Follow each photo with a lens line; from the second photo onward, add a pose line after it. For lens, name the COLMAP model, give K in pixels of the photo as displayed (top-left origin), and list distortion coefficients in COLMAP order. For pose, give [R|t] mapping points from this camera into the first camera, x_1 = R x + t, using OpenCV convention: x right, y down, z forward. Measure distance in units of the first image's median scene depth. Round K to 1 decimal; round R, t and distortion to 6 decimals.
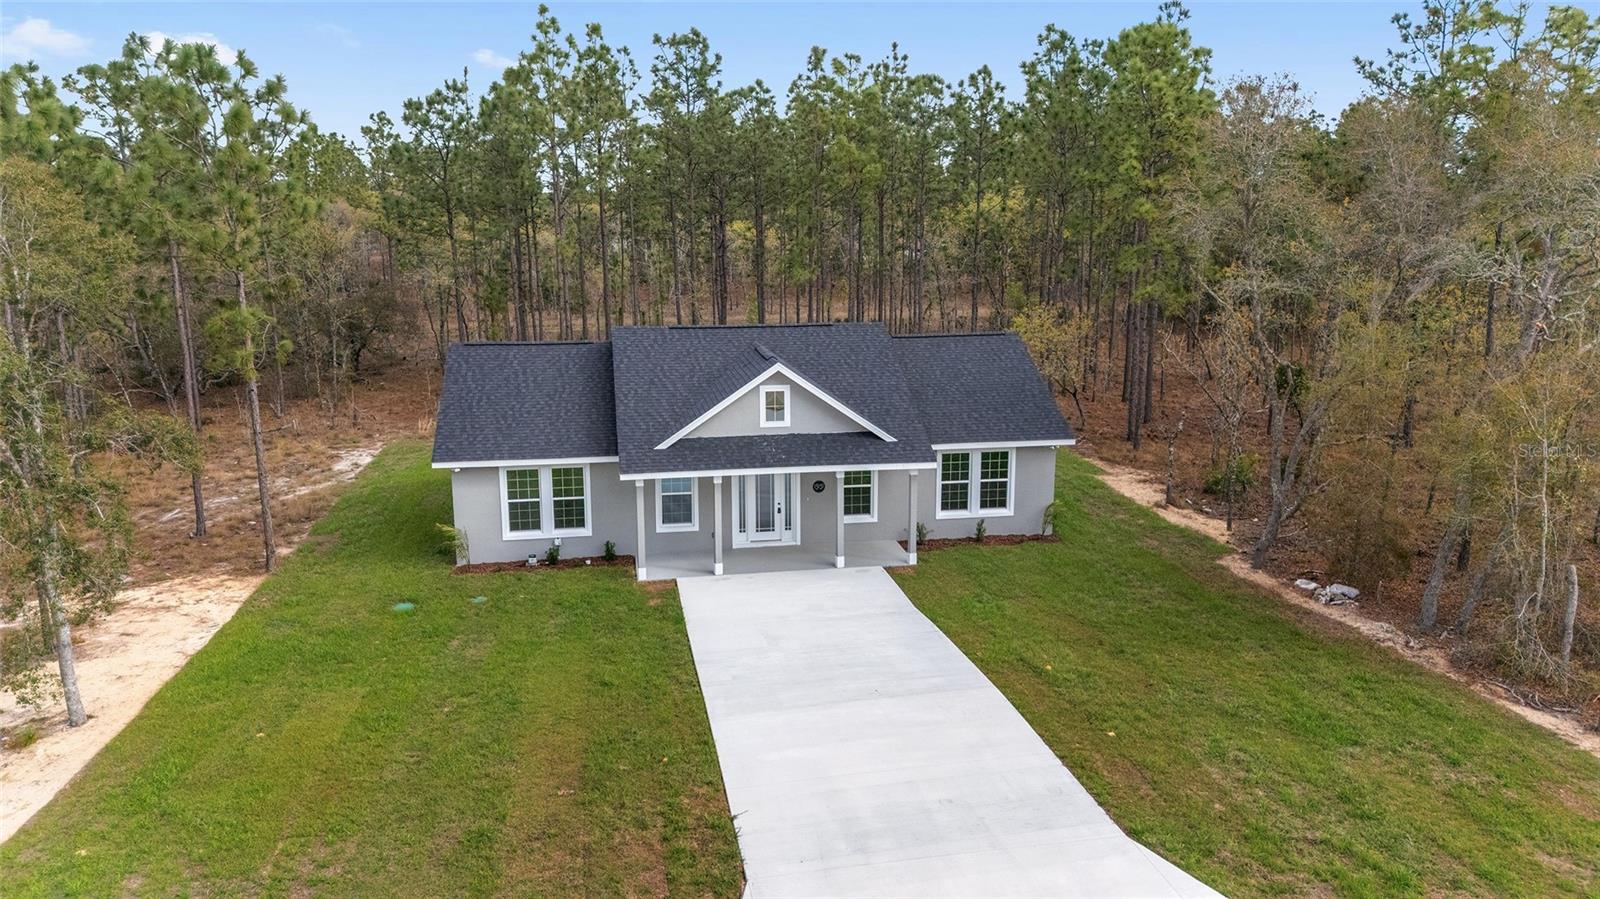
lens RADIAL K [[1156.2, 0, 797.8], [0, 1156.2, 450.1], [0, 0, 1]] dist [0.050689, -0.050947]
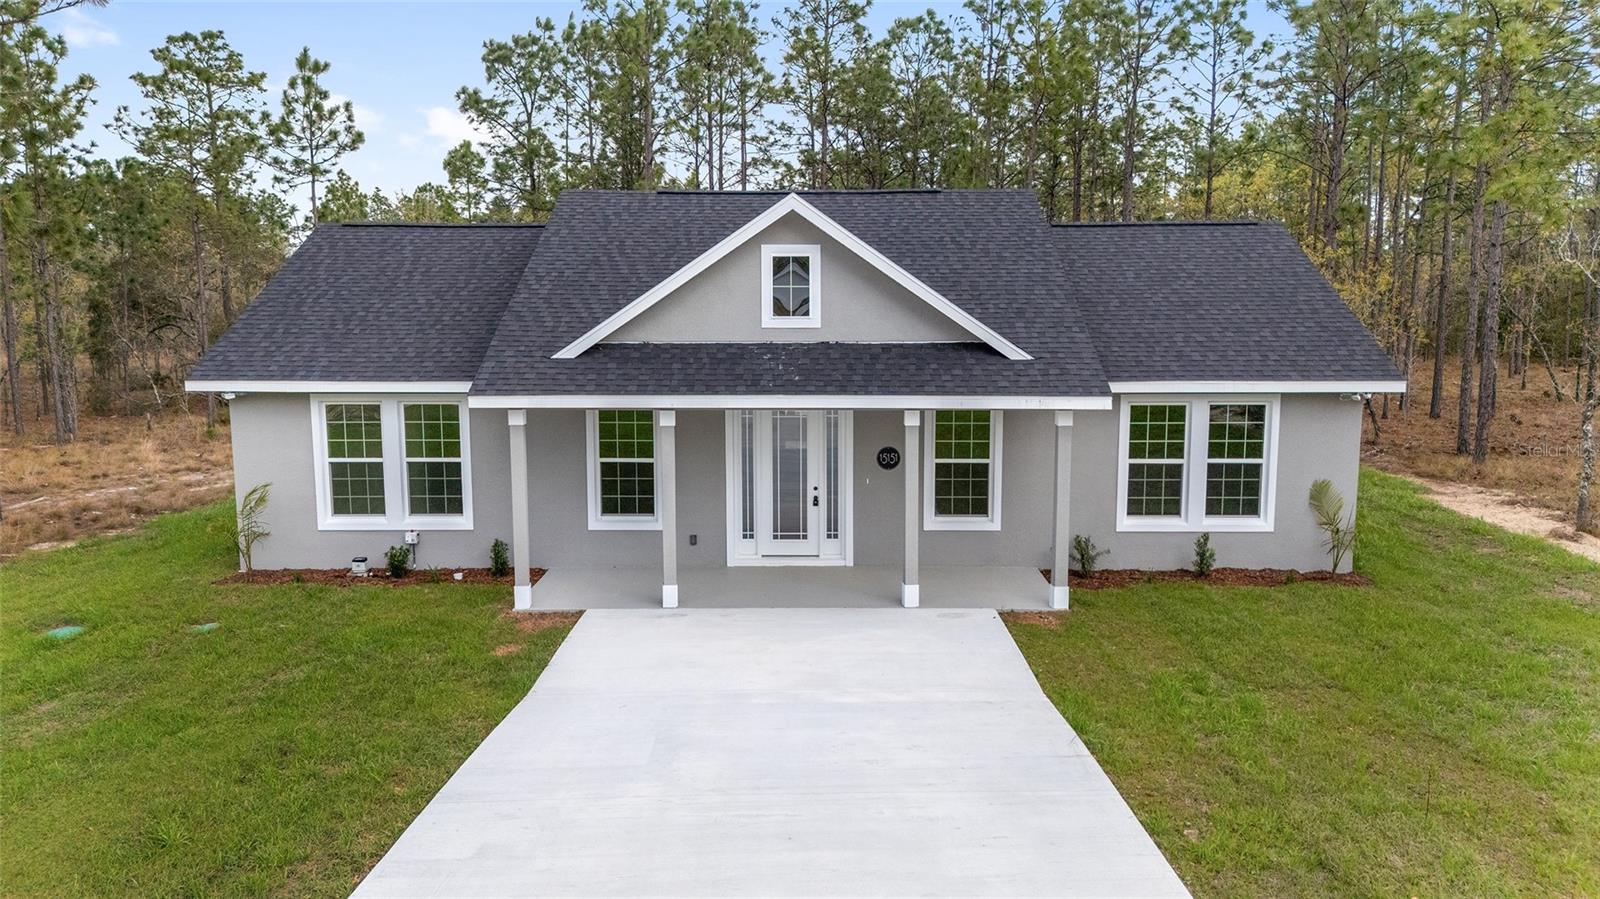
lens RADIAL K [[1156.2, 0, 804.4], [0, 1156.2, 454.0], [0, 0, 1]] dist [0.050689, -0.050947]
pose [[0.983181, 0.025992, -0.180773, 0.078902], [-0.038278, 0.997163, -0.064811, 0.068247], [0.178576, 0.070641, 0.981387, 0.482907]]
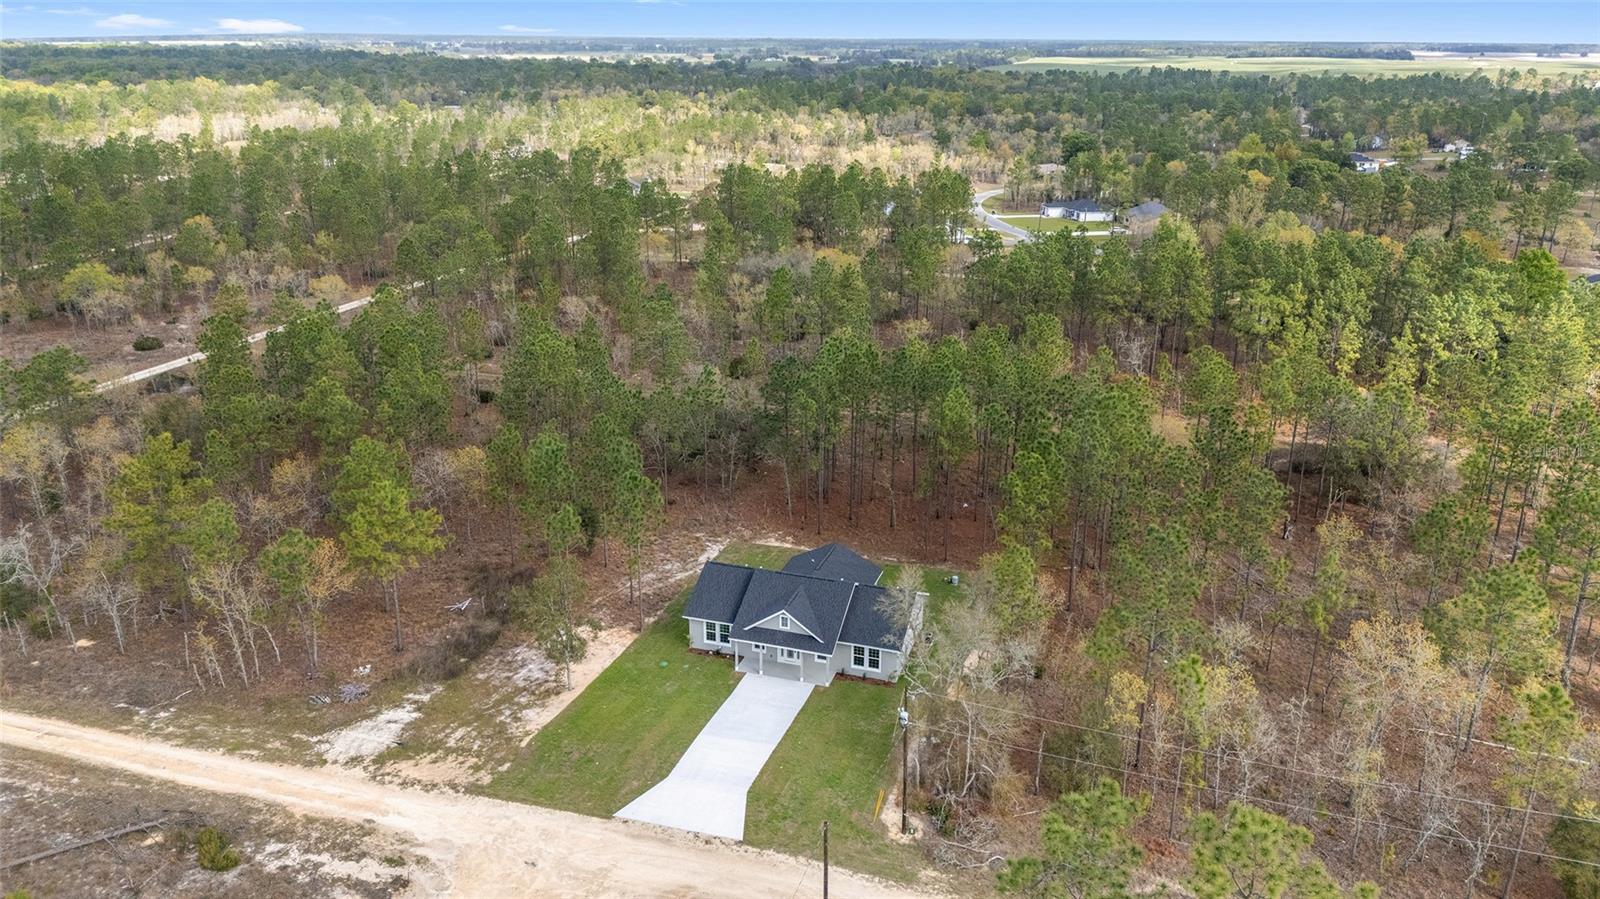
lens RADIAL K [[1156.2, 0, 808.0], [0, 1156.2, 461.6], [0, 0, 1]] dist [0.050689, -0.050947]
pose [[0.882439, 0.165585, -0.440322, 1.188385], [-0.100522, 0.980757, 0.167364, -0.885427], [0.459562, -0.103426, 0.882103, -1.411192]]
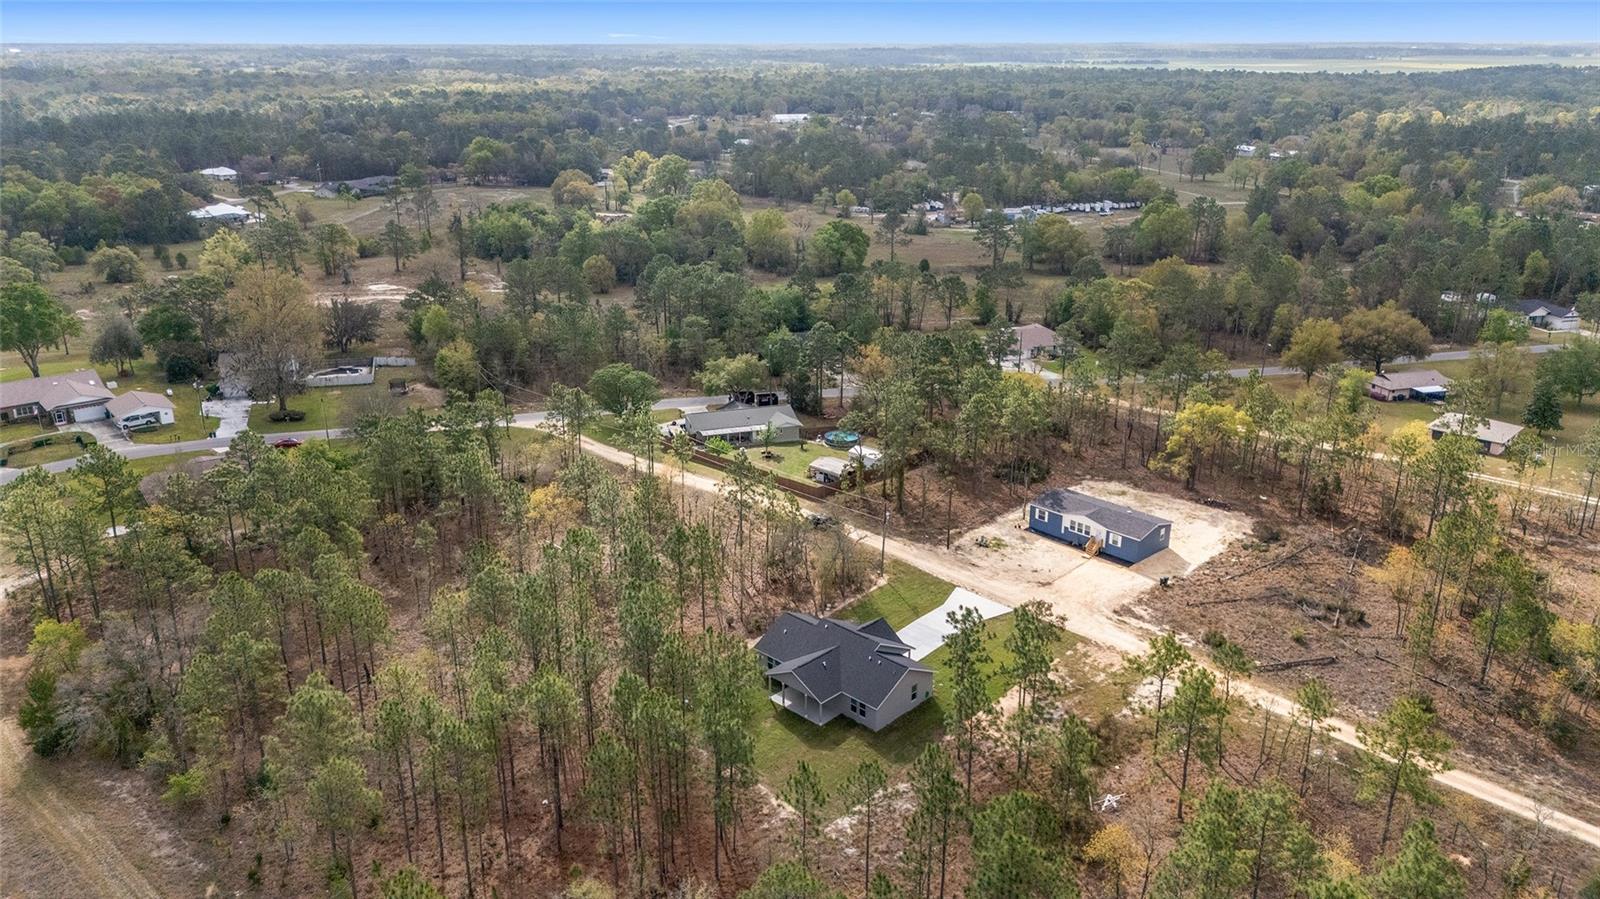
lens RADIAL K [[1156.2, 0, 797.9], [0, 1156.2, 447.7], [0, 0, 1]] dist [0.050689, -0.050947]
pose [[-0.584247, -0.268101, 0.766014, -2.805346], [0.171317, 0.881850, 0.439308, -2.439604], [-0.793288, 0.387896, -0.469288, 2.866403]]
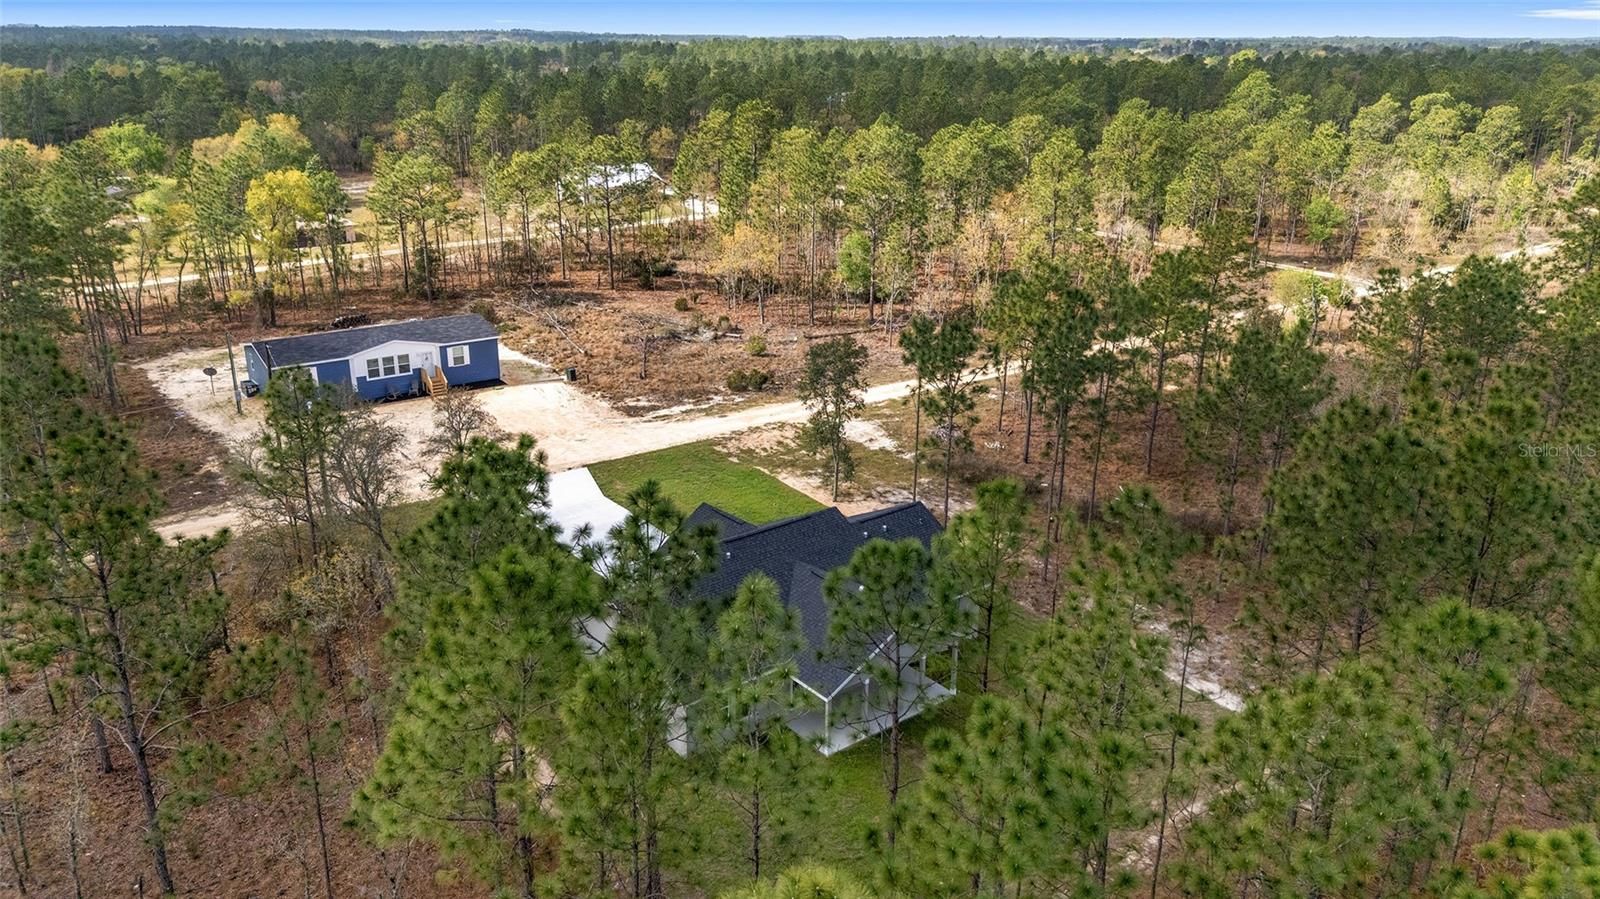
lens RADIAL K [[1156.2, 0, 807.9], [0, 1156.2, 456.9], [0, 0, 1]] dist [0.050689, -0.050947]
pose [[-0.869126, 0.154579, -0.469814, 0.692956], [-0.118614, 0.857039, 0.501412, -1.070854], [0.480157, 0.491517, -0.726540, 2.323866]]
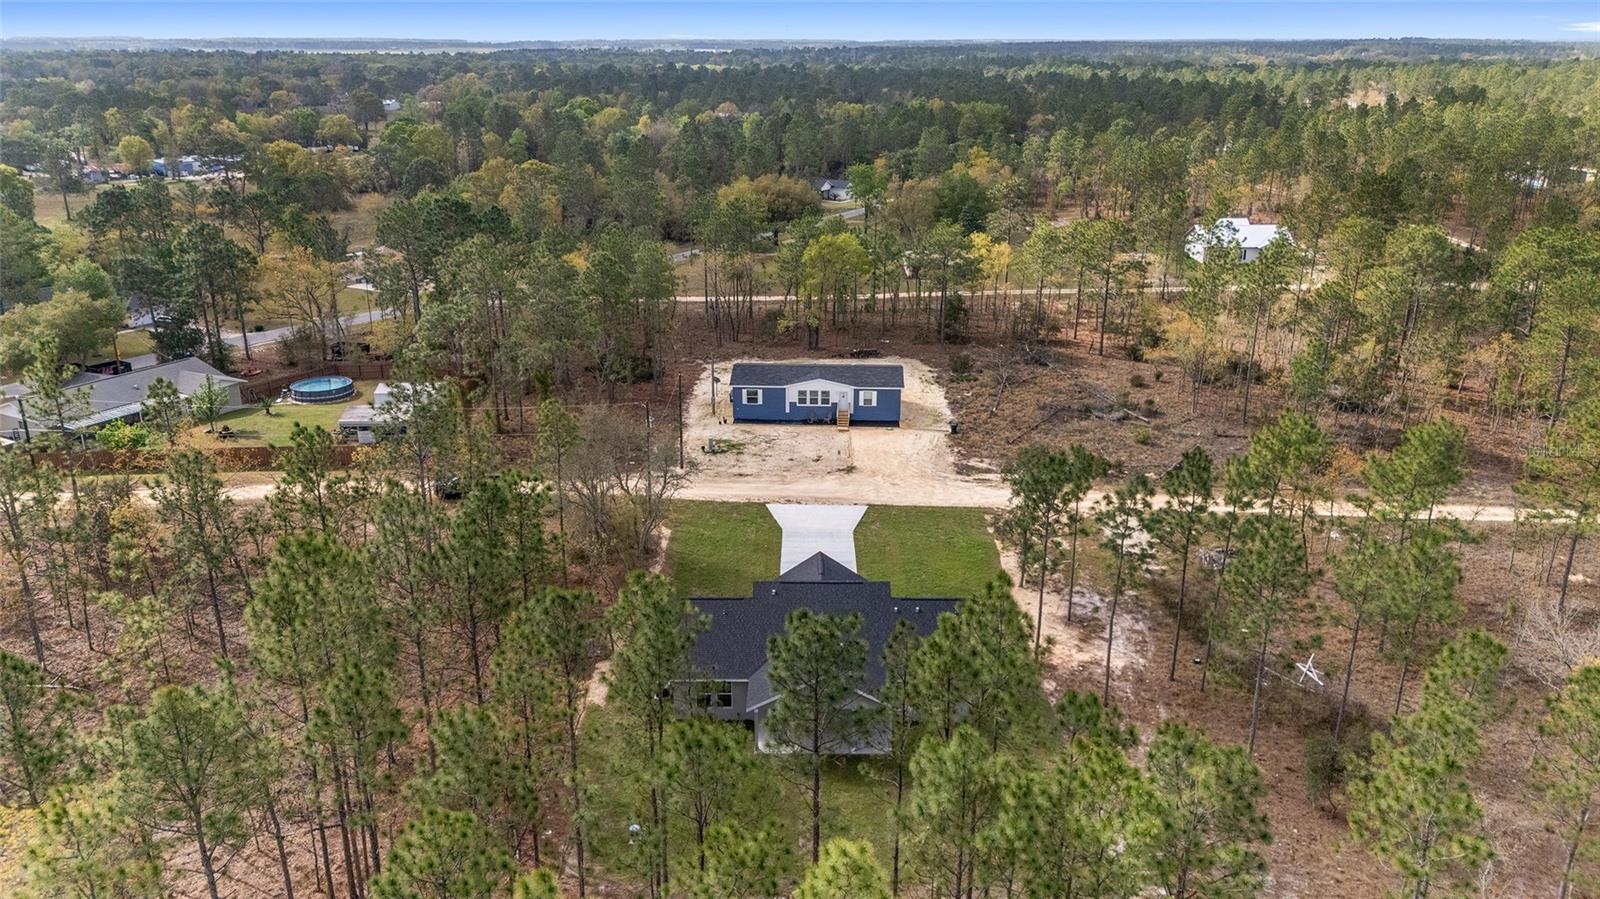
lens RADIAL K [[1156.2, 0, 806.0], [0, 1156.2, 453.8], [0, 0, 1]] dist [0.050689, -0.050947]
pose [[-0.984550, -0.062732, 0.163478, -0.368399], [0.032753, 0.851165, 0.523875, -1.504535], [-0.172010, 0.521136, -0.835960, 2.860191]]
